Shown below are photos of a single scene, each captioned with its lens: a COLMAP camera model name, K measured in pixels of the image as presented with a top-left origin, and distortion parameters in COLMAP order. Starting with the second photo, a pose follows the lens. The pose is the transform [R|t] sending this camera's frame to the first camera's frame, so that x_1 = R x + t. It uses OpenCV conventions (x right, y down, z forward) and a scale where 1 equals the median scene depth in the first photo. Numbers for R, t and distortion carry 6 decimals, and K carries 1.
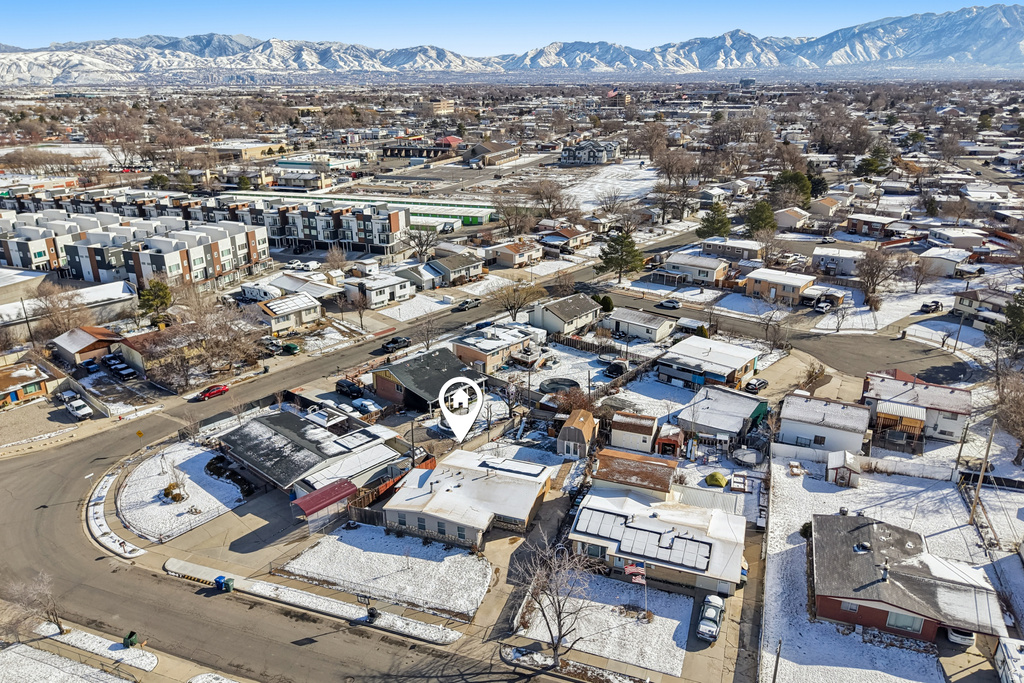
lens RADIAL K [[695.1, 0, 500.2], [0, 695.1, 345.7], [0, 0, 1]] dist [0.035933, -0.056771]
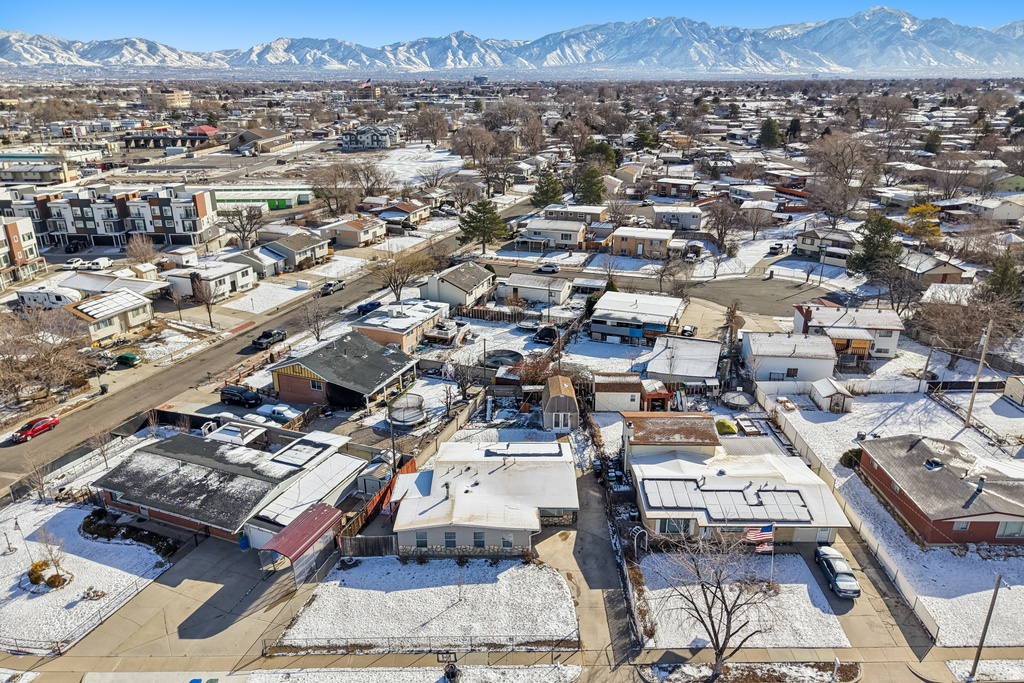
lens RADIAL K [[692.6, 0, 508.5], [0, 692.6, 341.9], [0, 0, 1]] dist [0.014179, -0.016716]
pose [[0.936209, -0.116858, 0.331447, -0.173659], [0.116327, 0.992978, 0.021513, 0.018577], [-0.331633, 0.018416, 0.943229, 0.157552]]
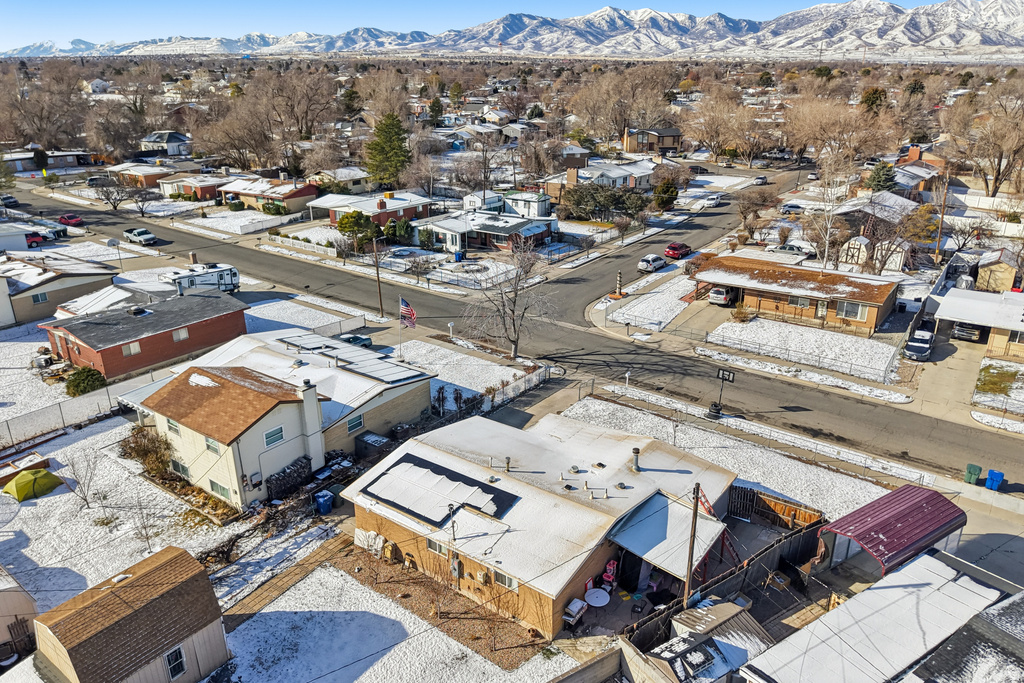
lens RADIAL K [[695.1, 0, 500.2], [0, 695.1, 345.7], [0, 0, 1]] dist [0.035933, -0.056771]
pose [[-0.962166, -0.081801, 0.259896, -0.078759], [0.110358, 0.755121, 0.646230, -0.107376], [-0.249115, 0.650462, -0.717524, 0.837870]]
